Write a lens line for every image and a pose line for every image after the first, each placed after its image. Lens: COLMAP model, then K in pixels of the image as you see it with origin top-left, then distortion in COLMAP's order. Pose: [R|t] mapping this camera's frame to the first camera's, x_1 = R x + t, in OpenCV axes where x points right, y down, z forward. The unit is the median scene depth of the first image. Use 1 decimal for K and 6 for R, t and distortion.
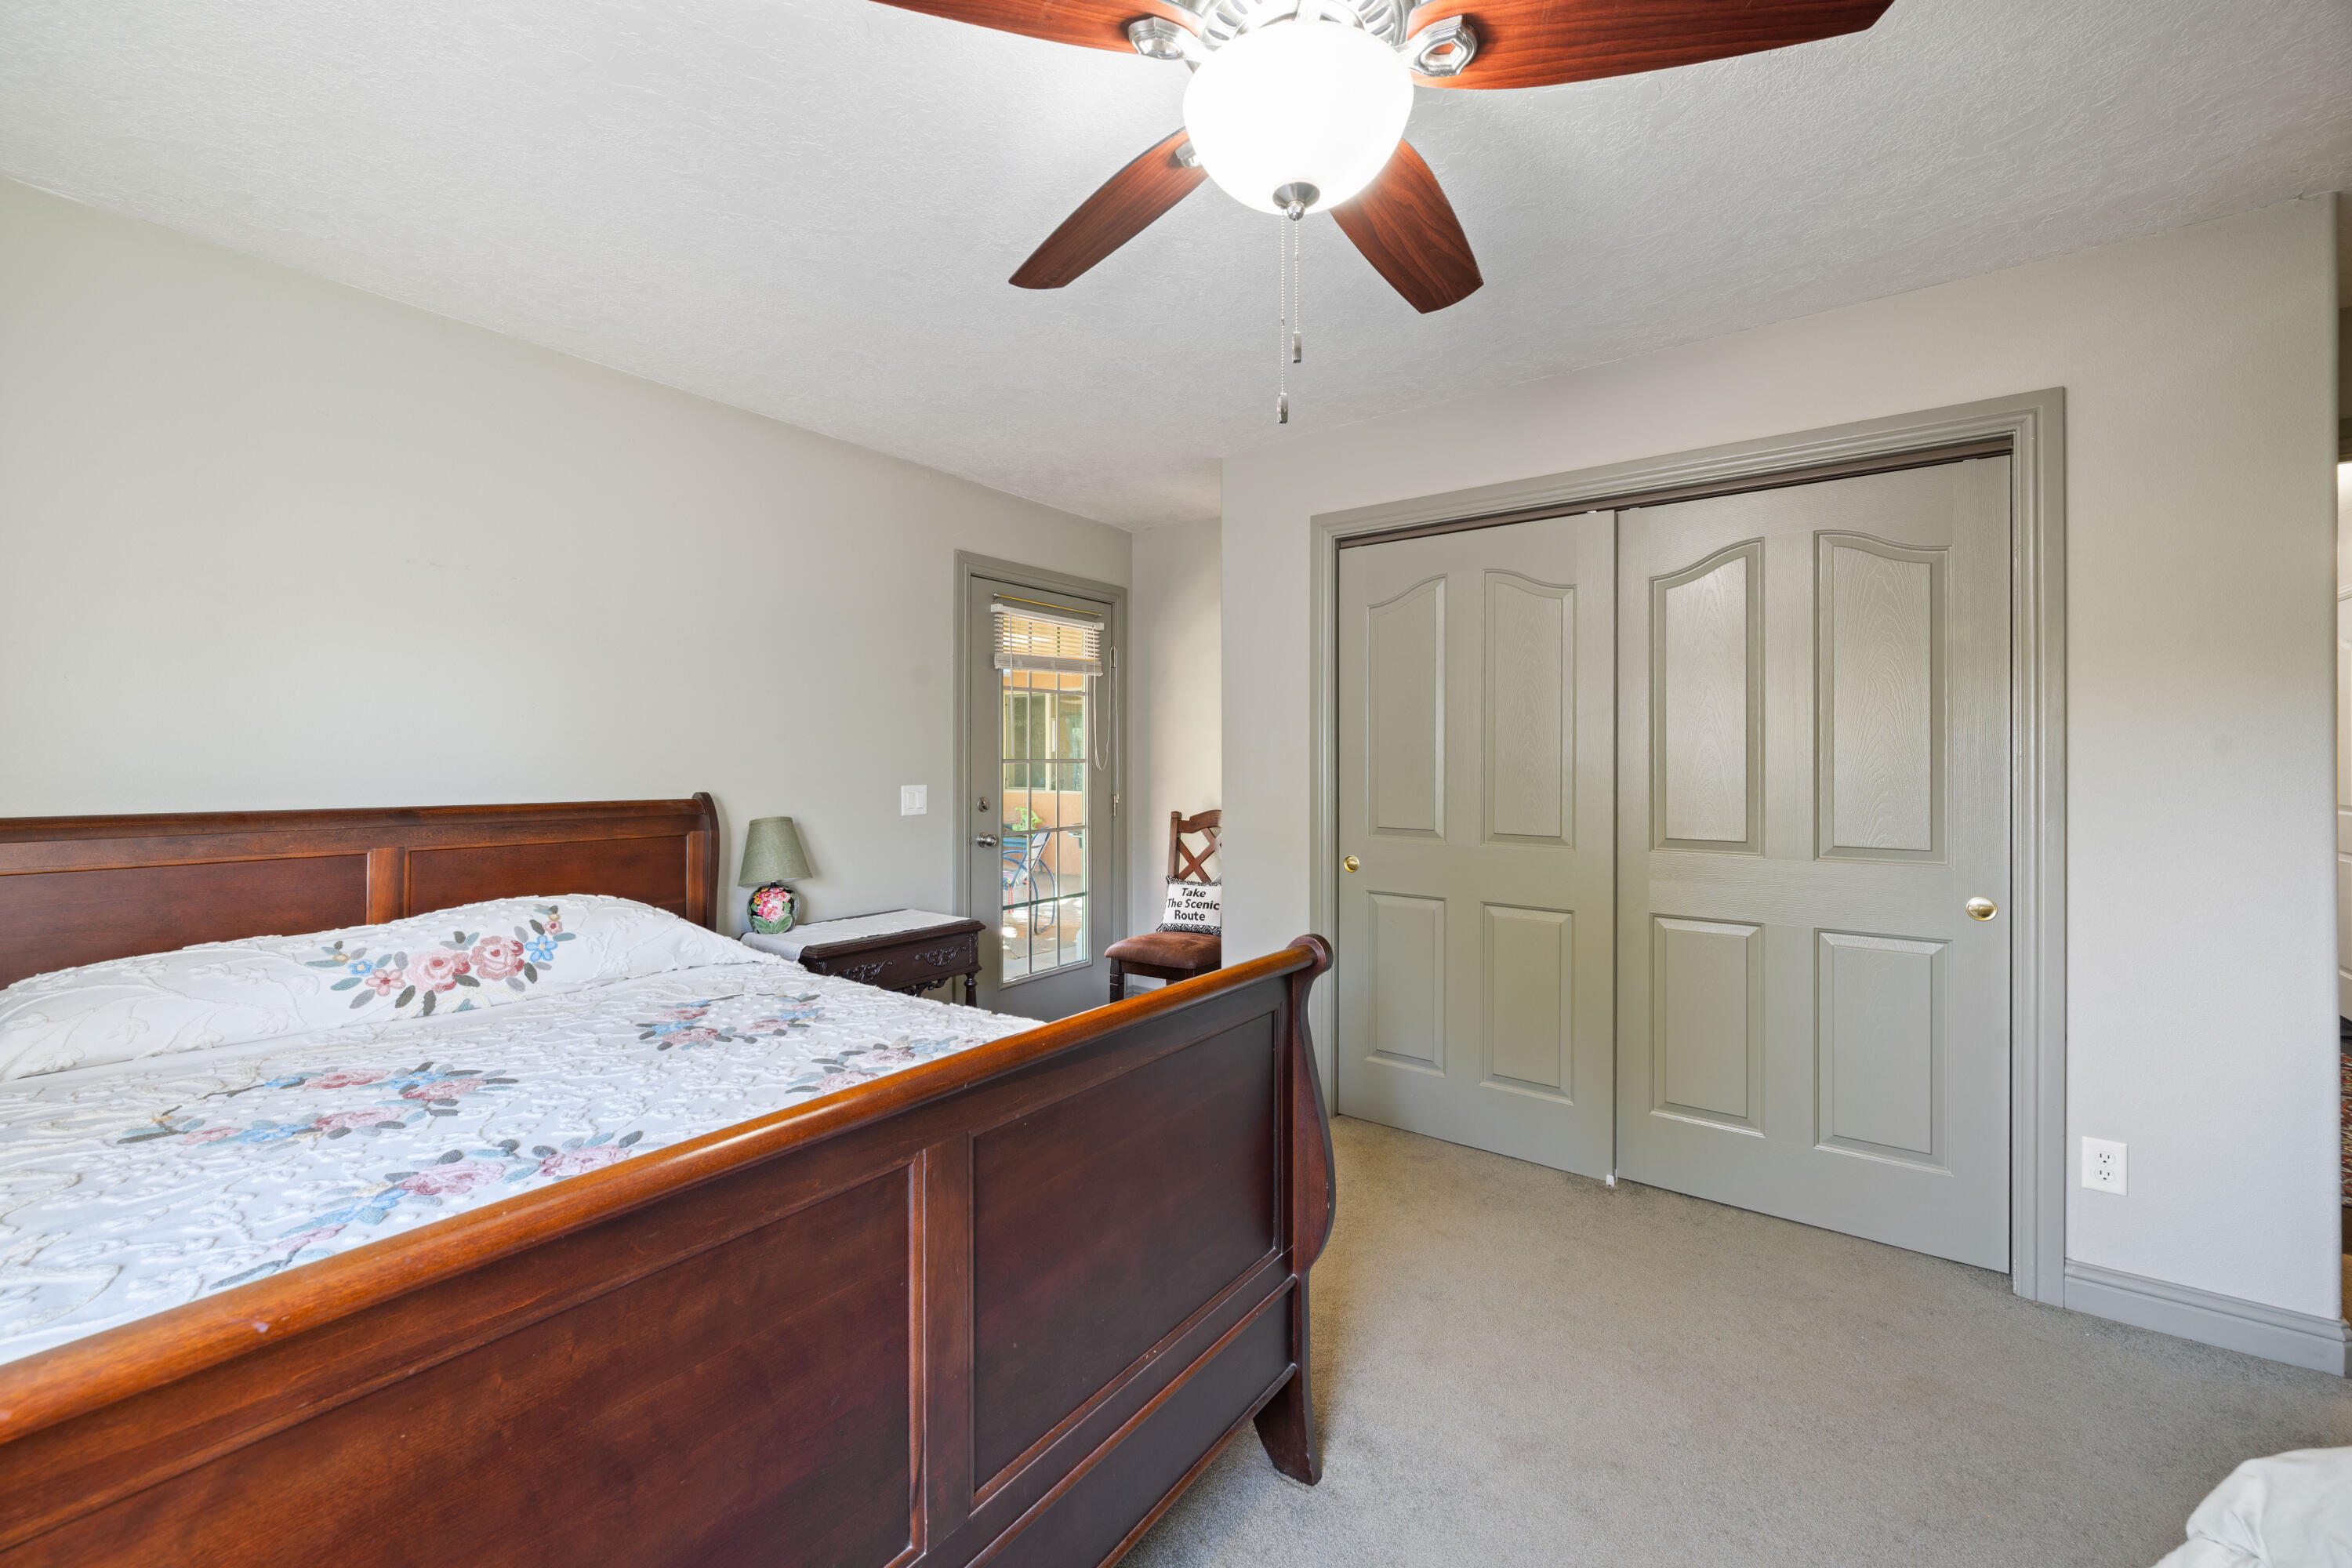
lens RADIAL K [[941.5, 0, 1173.4], [0, 941.5, 764.4], [0, 0, 1]] dist [-0.002320, -0.000174]
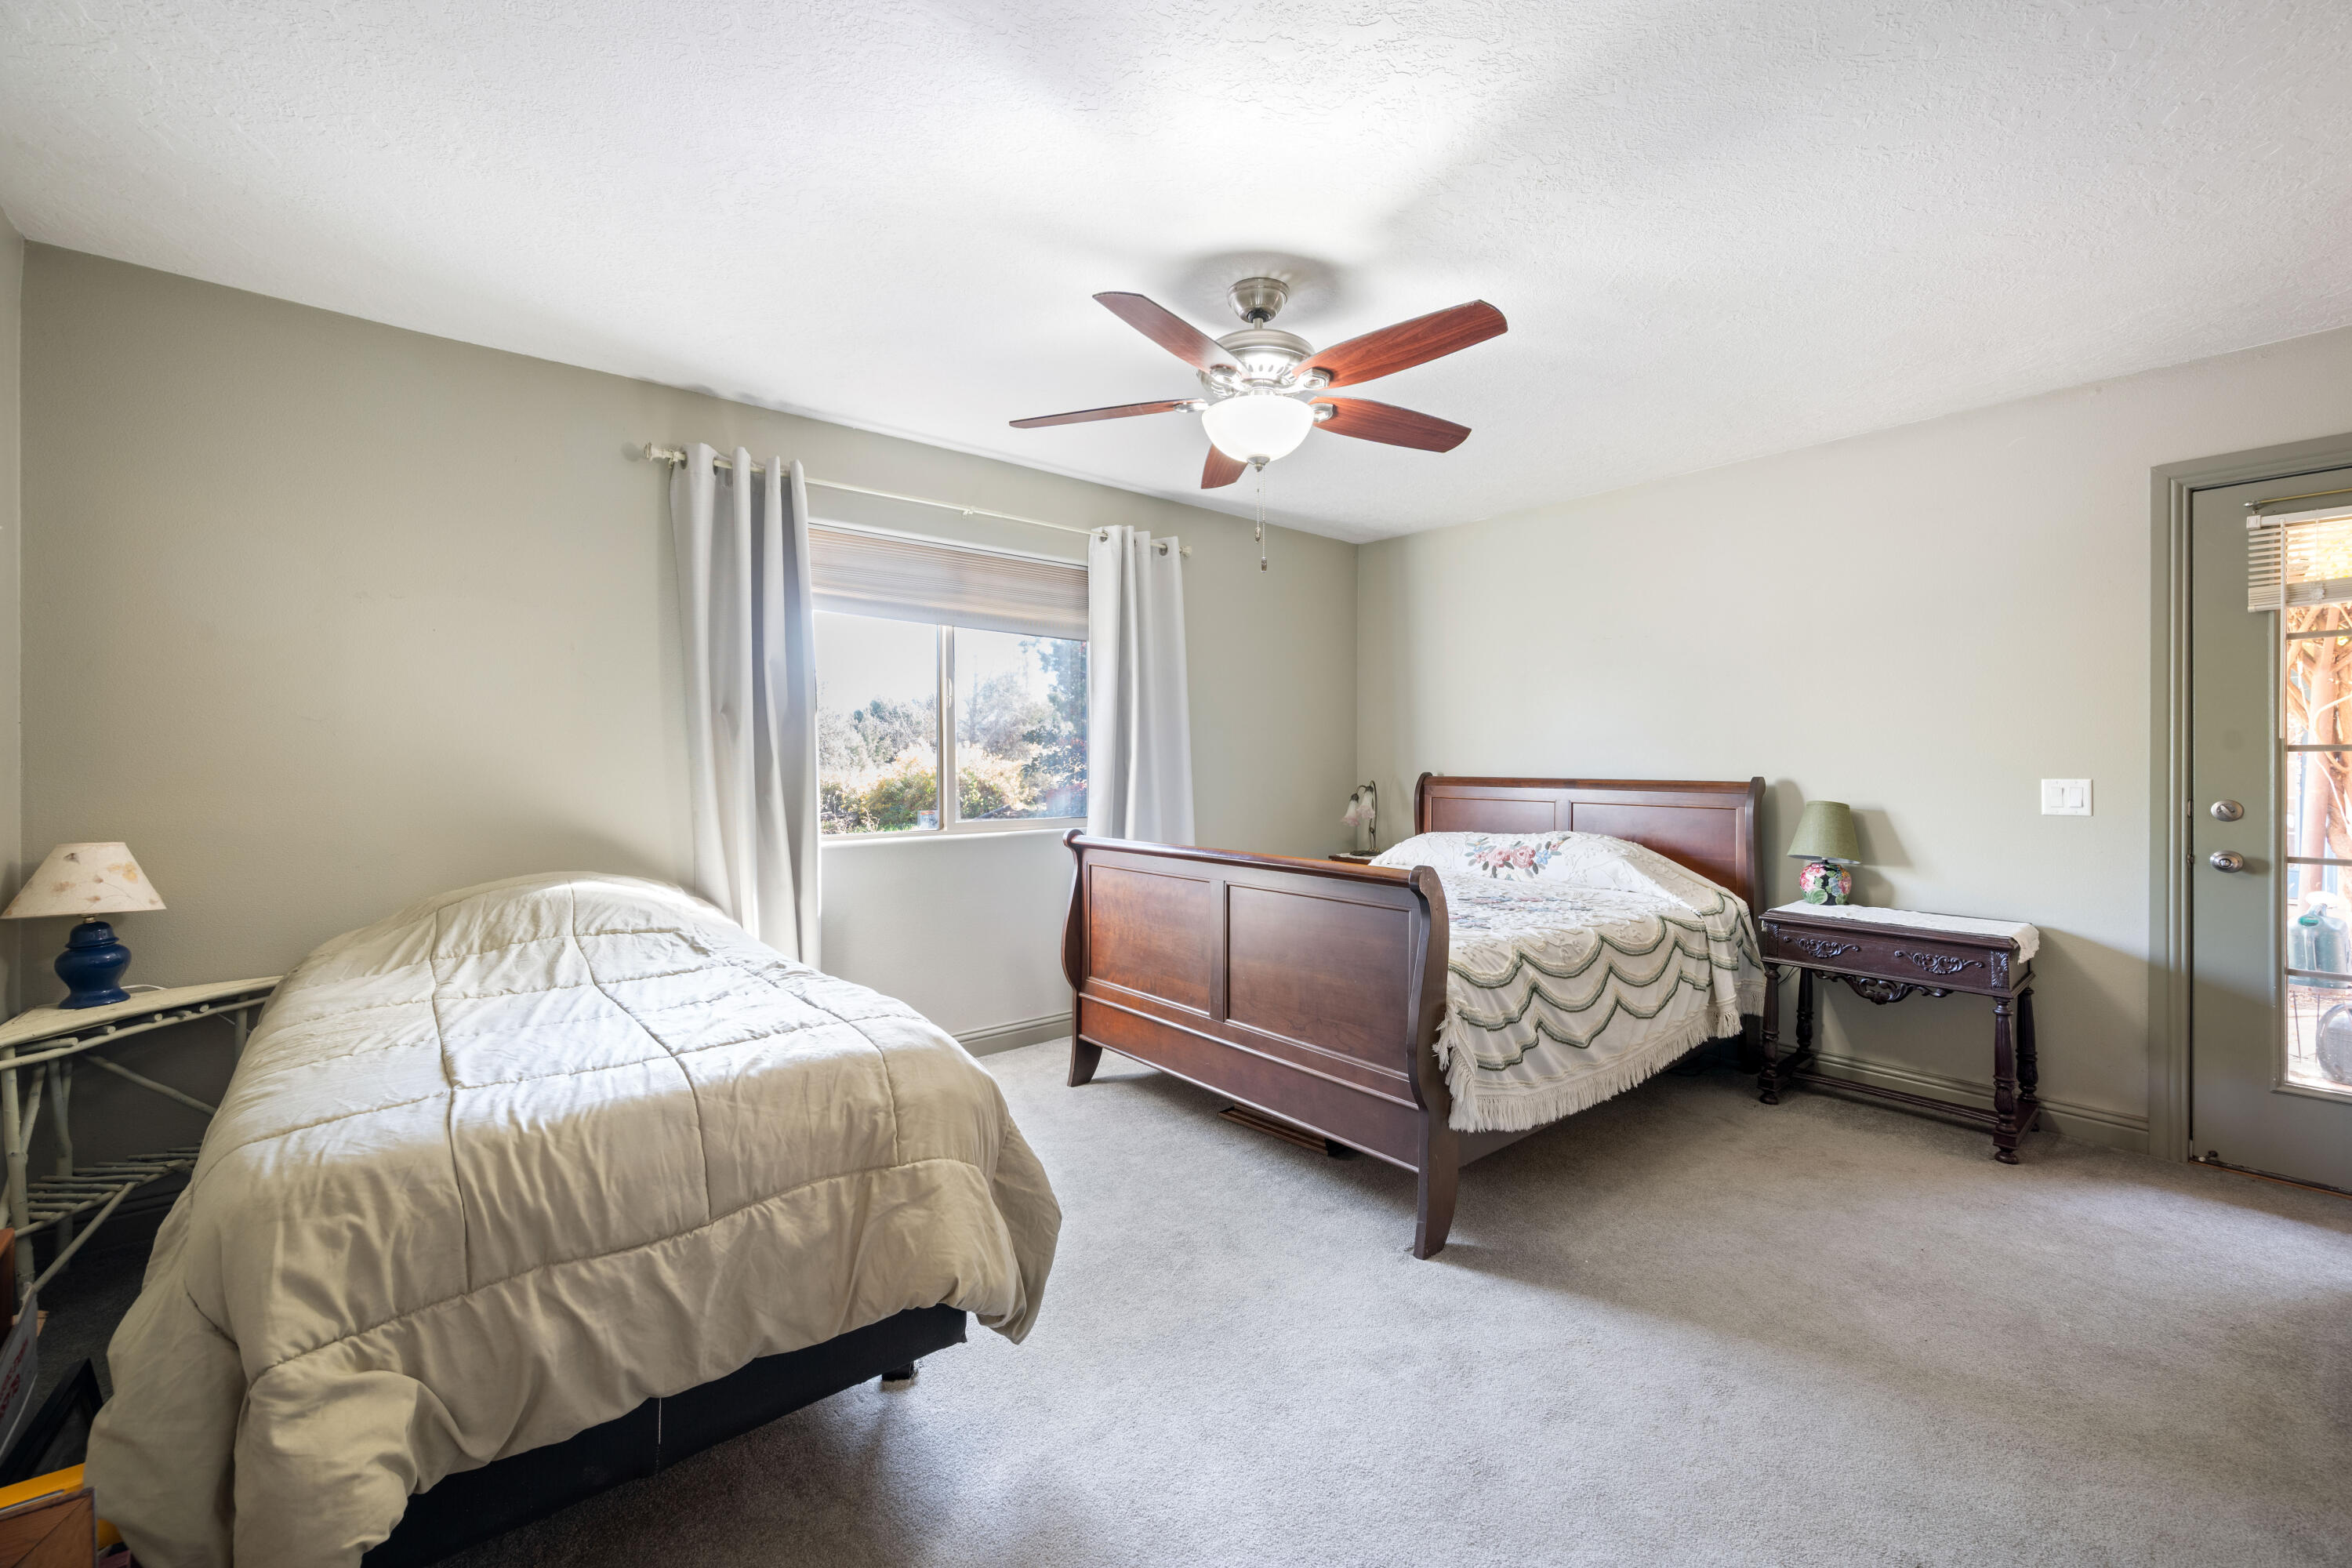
lens RADIAL K [[941.5, 0, 1173.4], [0, 941.5, 764.4], [0, 0, 1]] dist [-0.002320, -0.000174]
pose [[-0.260109, 0.002554, -0.965576, 1.245161], [-0.004173, 0.999984, 0.003769, 0.016470], [0.965570, 0.005009, -0.260094, 0.791328]]
